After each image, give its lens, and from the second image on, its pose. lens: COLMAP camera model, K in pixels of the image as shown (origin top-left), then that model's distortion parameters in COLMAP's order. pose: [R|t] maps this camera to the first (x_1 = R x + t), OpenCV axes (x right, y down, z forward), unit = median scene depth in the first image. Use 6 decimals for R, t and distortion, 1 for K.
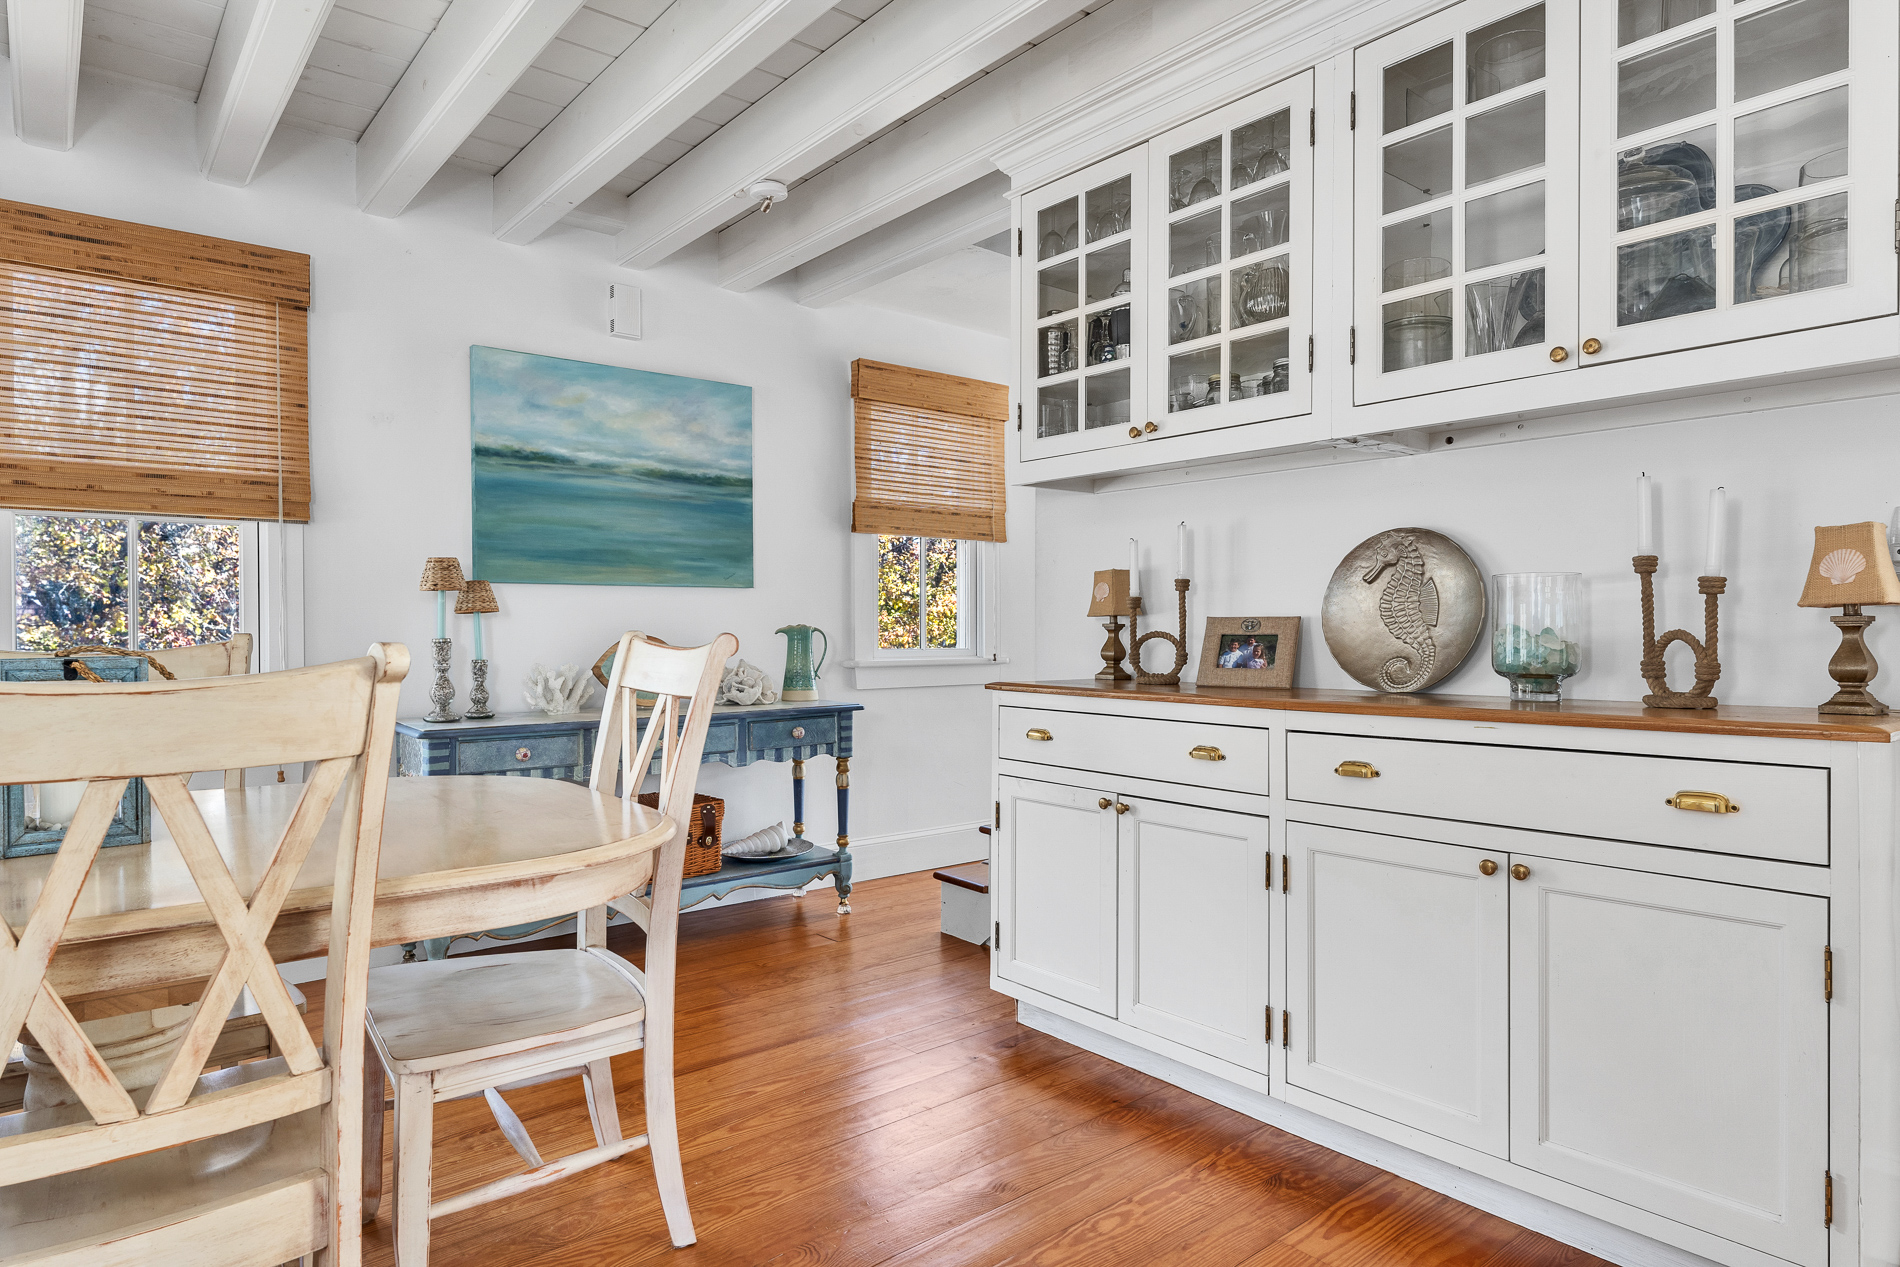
lens RADIAL K [[1093.7, 0, 951.1], [0, 1093.7, 634.3], [0, 0, 1]] dist [-0.006675, -0.001075]
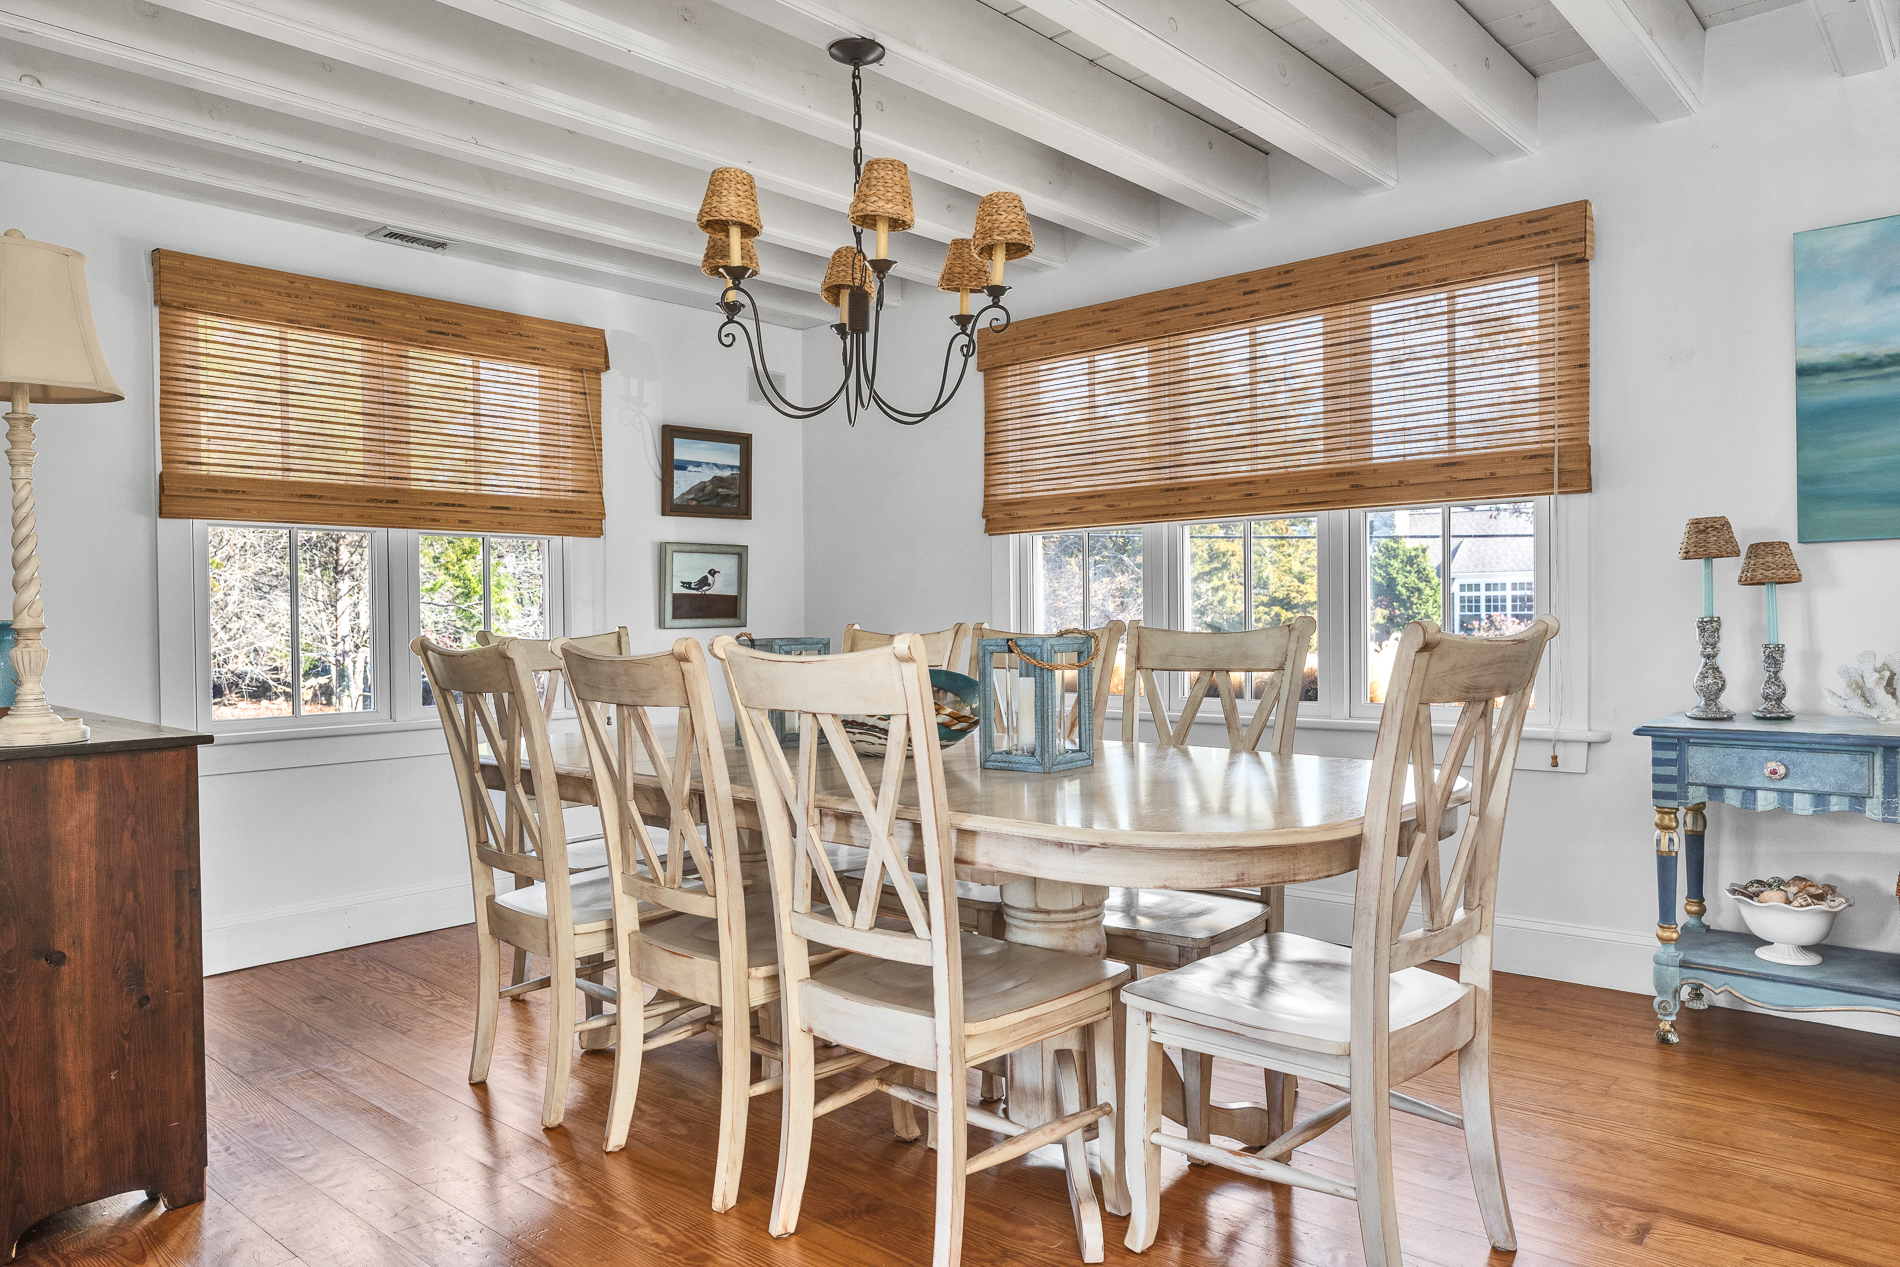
lens RADIAL K [[1256.5, 0, 952.7], [0, 1256.5, 629.2], [0, 0, 1]] dist [-0.000469, -0.001917]
pose [[0.160623, 0.012866, -0.986932, 0.370031], [0.010077, 0.999842, 0.014674, -0.006451], [0.986964, -0.012302, 0.160467, 0.292779]]
